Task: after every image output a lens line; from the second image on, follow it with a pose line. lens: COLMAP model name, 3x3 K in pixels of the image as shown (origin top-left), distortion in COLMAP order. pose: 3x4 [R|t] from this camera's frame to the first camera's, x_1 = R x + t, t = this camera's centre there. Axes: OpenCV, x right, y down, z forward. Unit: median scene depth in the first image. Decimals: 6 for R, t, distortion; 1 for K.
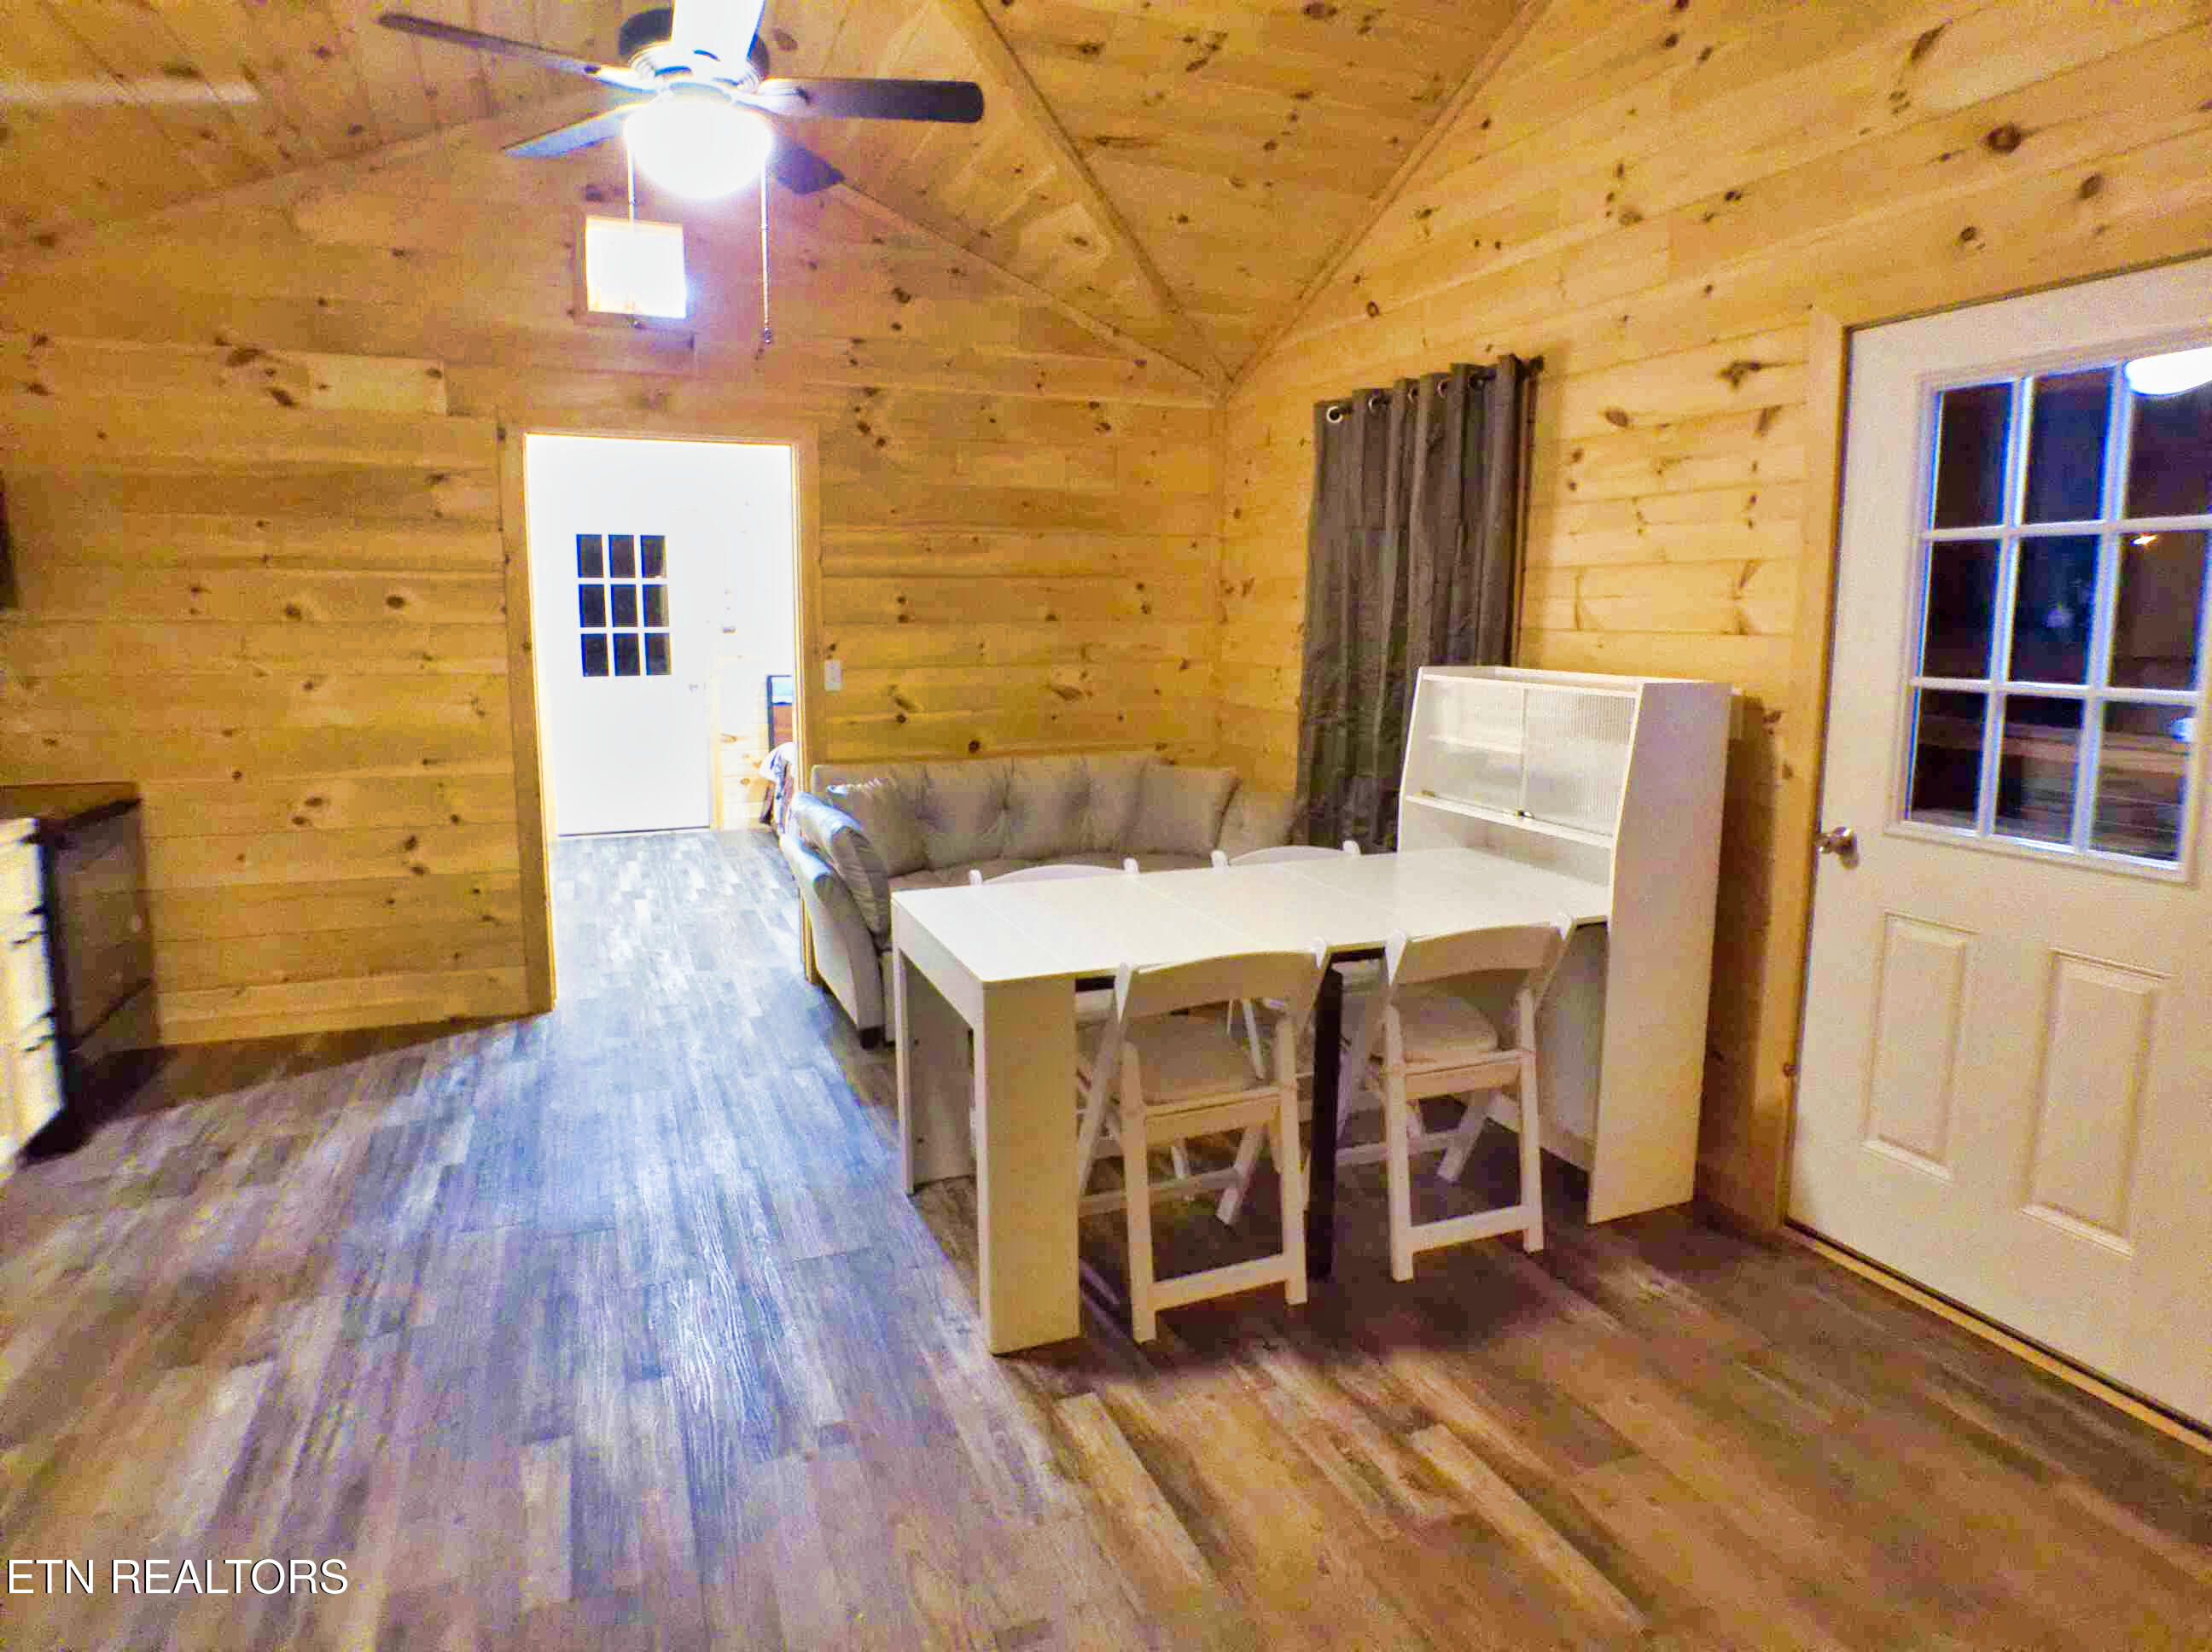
lens RADIAL K [[1300.9, 0, 1114.8], [0, 1300.9, 797.3], [0, 0, 1]] dist [-0.032746, -0.013038]
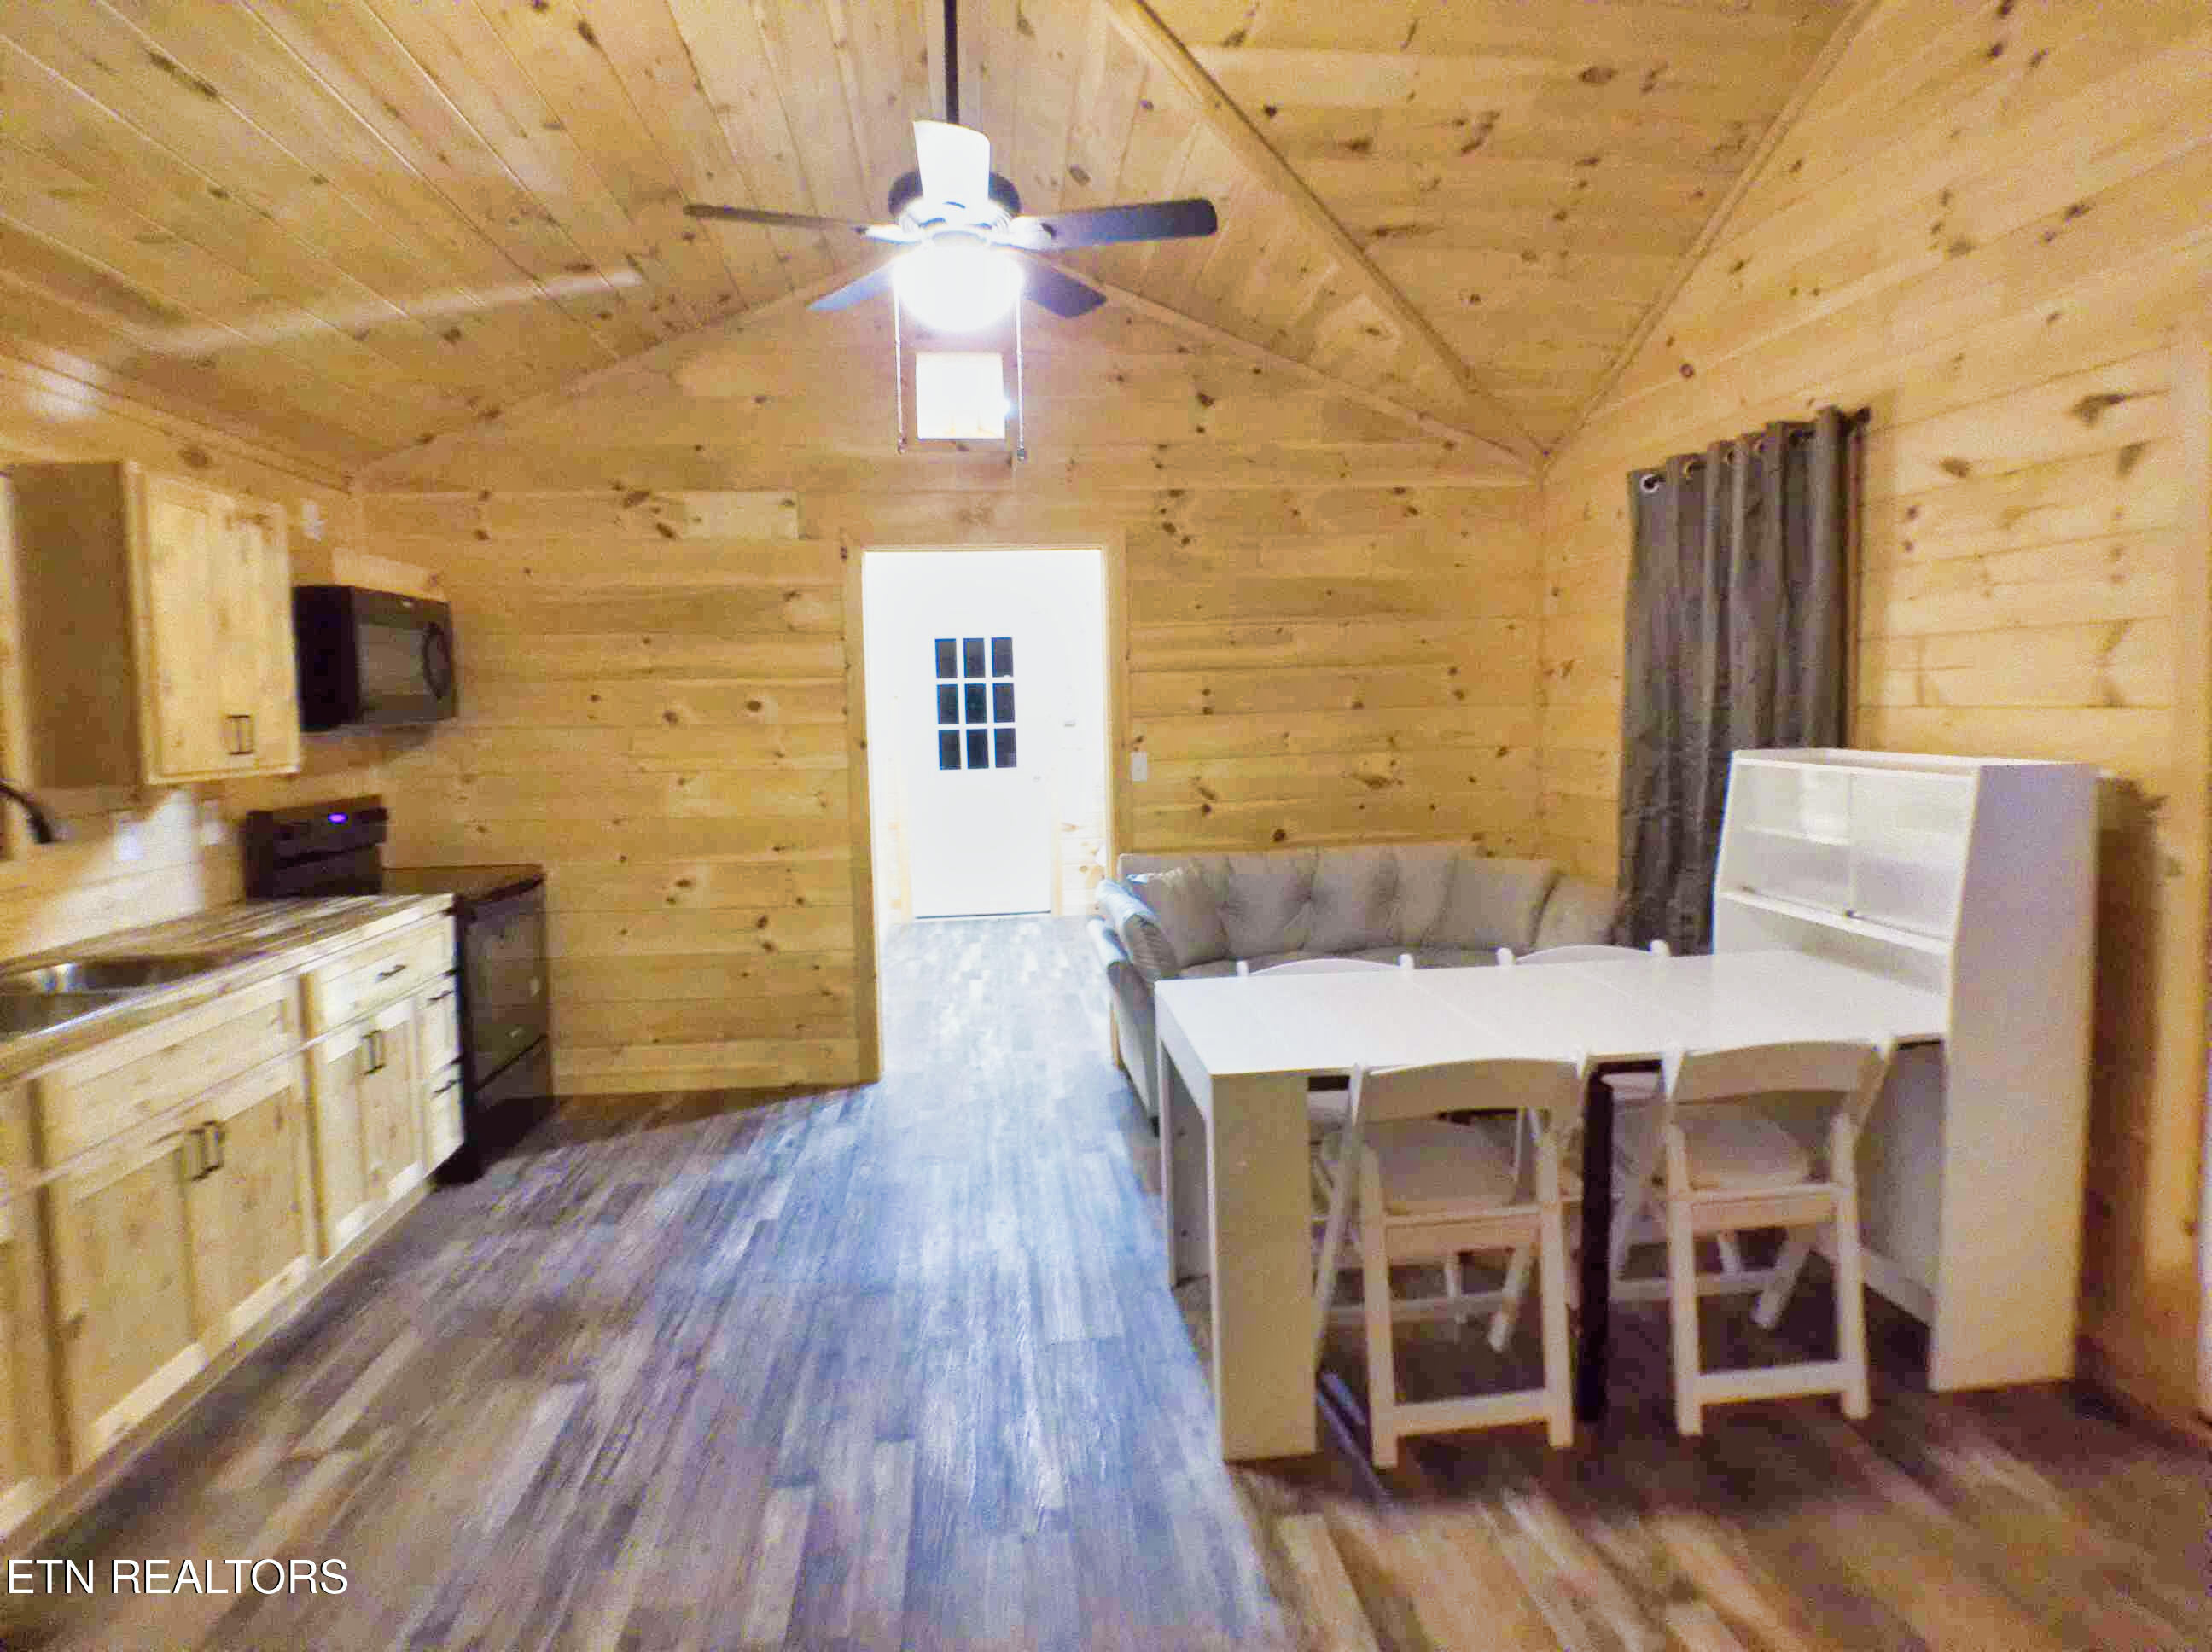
lens RADIAL K [[1300.9, 0, 1114.8], [0, 1300.9, 797.3], [0, 0, 1]] dist [-0.032746, -0.013038]
pose [[0.960098, -0.007085, -0.279574, 0.073674], [-0.011586, 0.997813, -0.065075, -0.003018], [0.279424, 0.065718, 0.957916, 0.009264]]
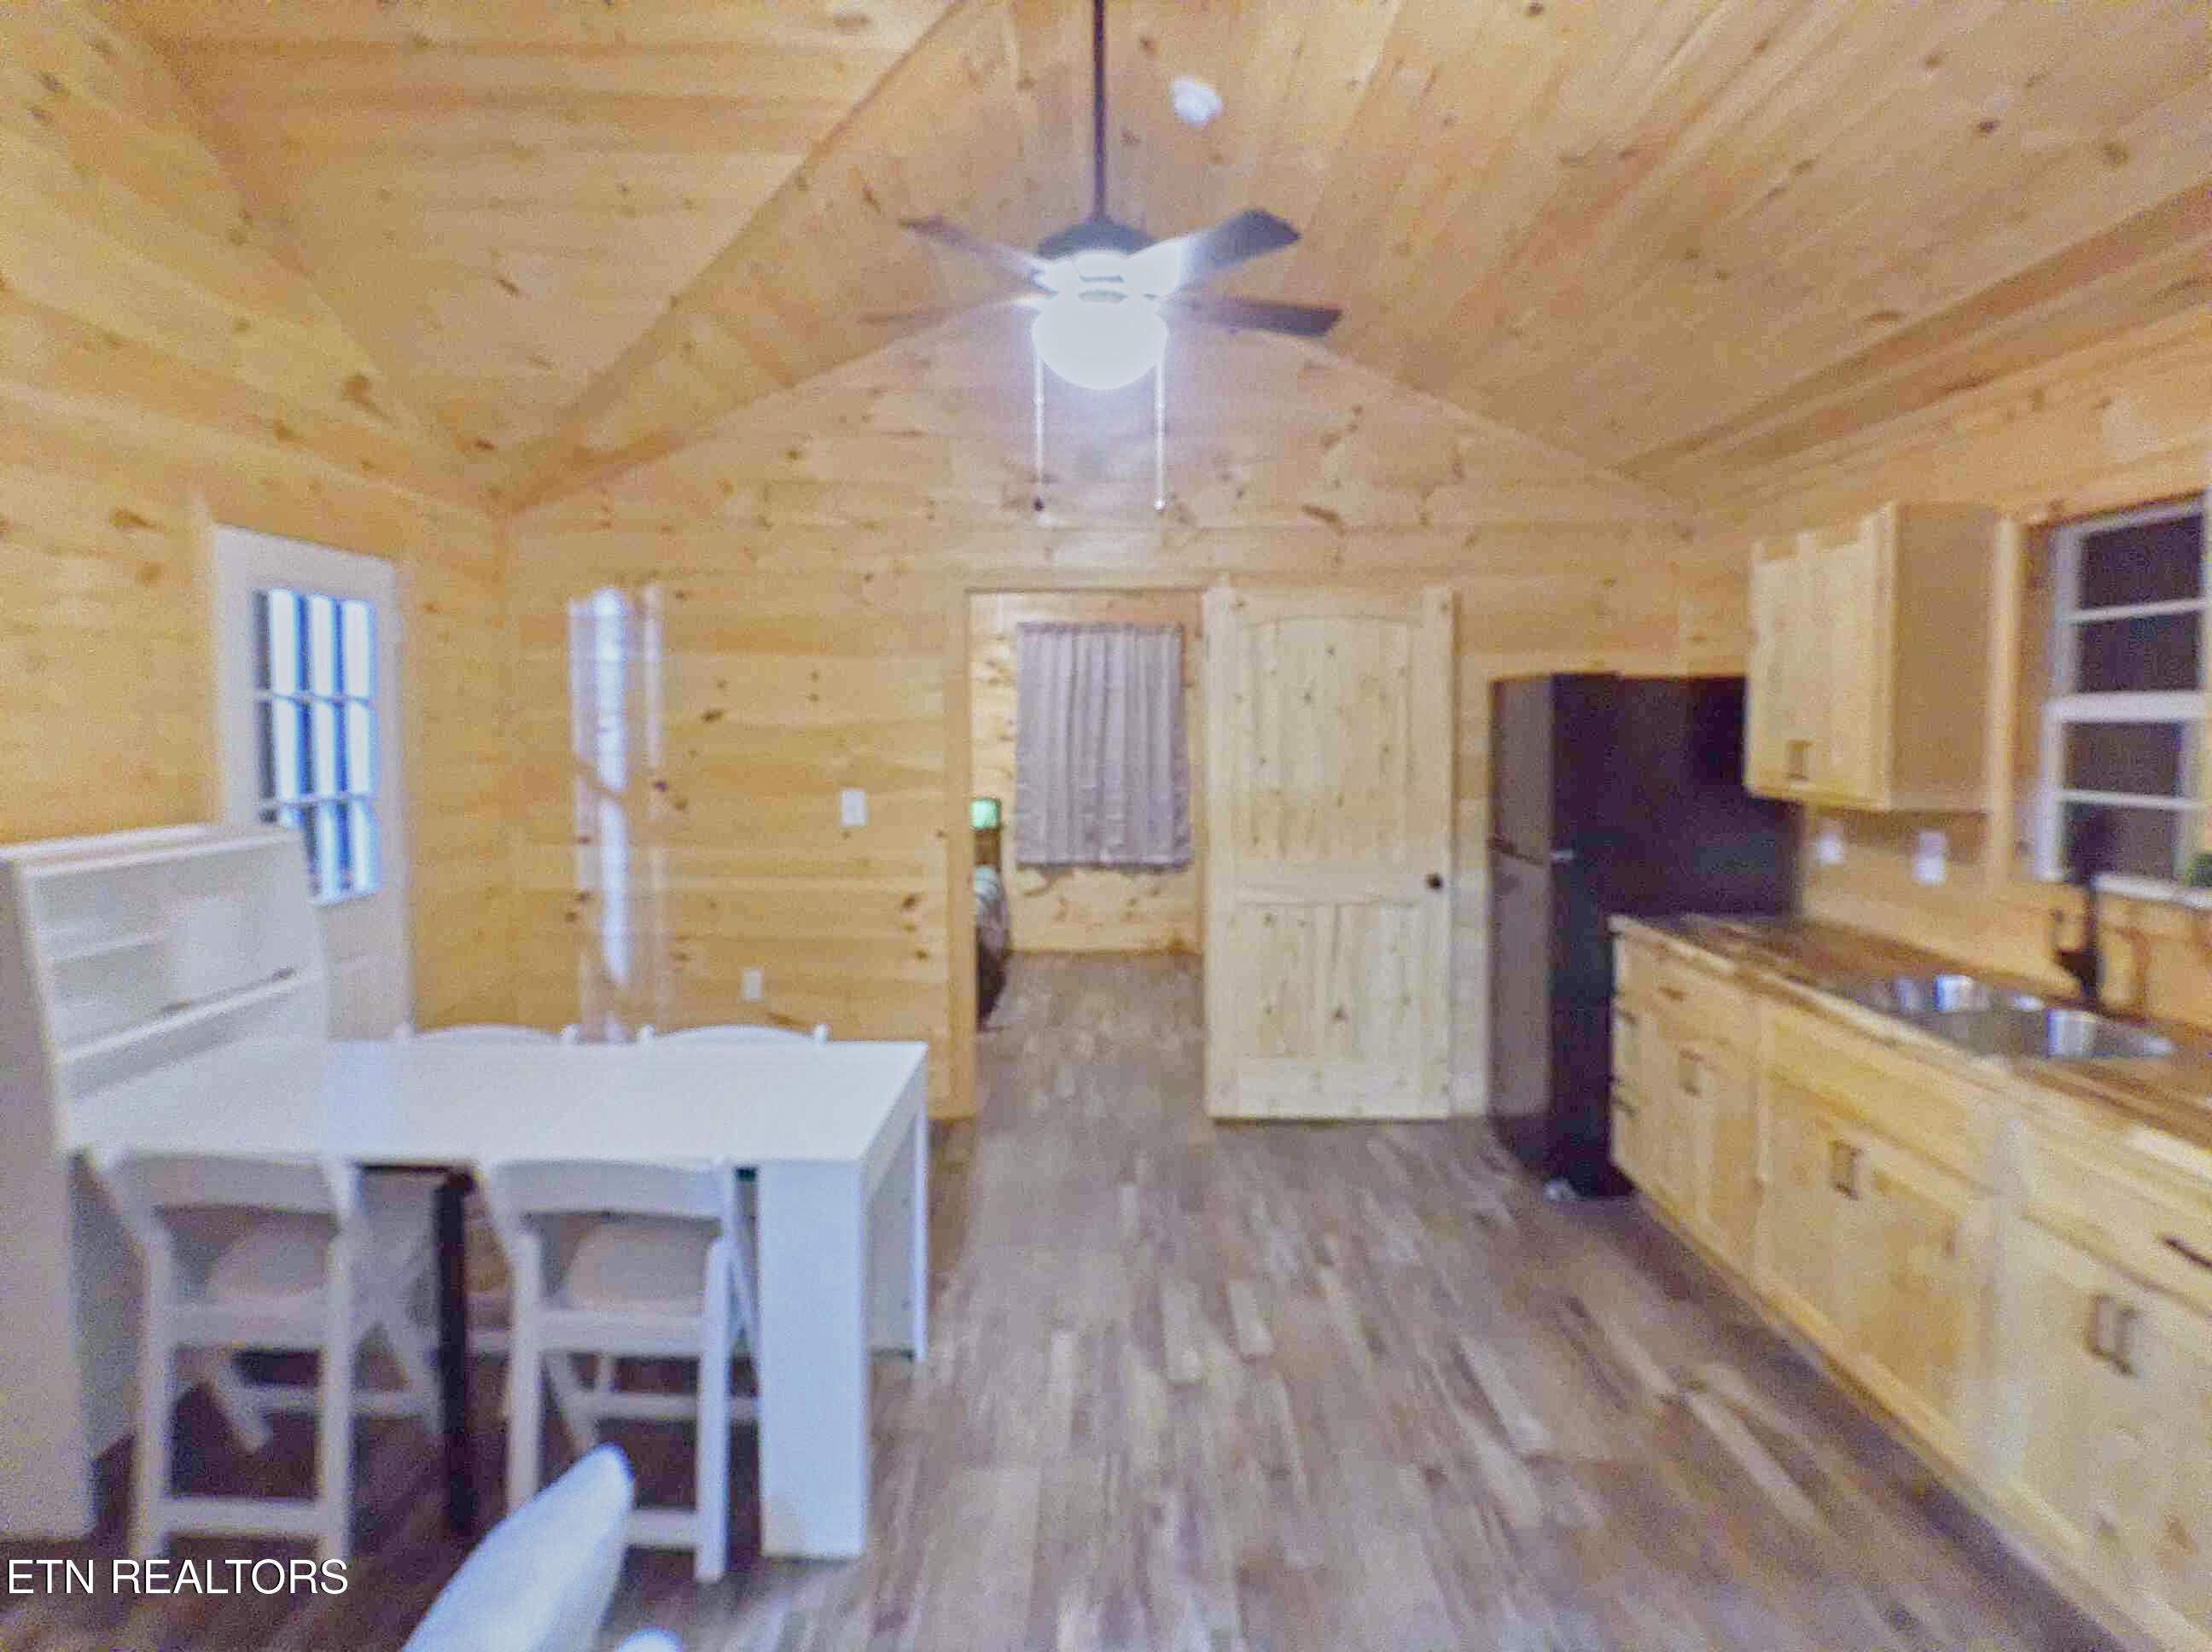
lens RADIAL K [[1326.3, 0, 1116.2], [0, 1326.3, 799.1], [0, 0, 1]] dist [-0.028994, -0.027605]
pose [[-0.927653, -0.027753, 0.372410, -0.523954], [0.048011, 0.980096, 0.192633, -0.236450], [-0.370344, 0.196576, -0.907856, 1.433225]]
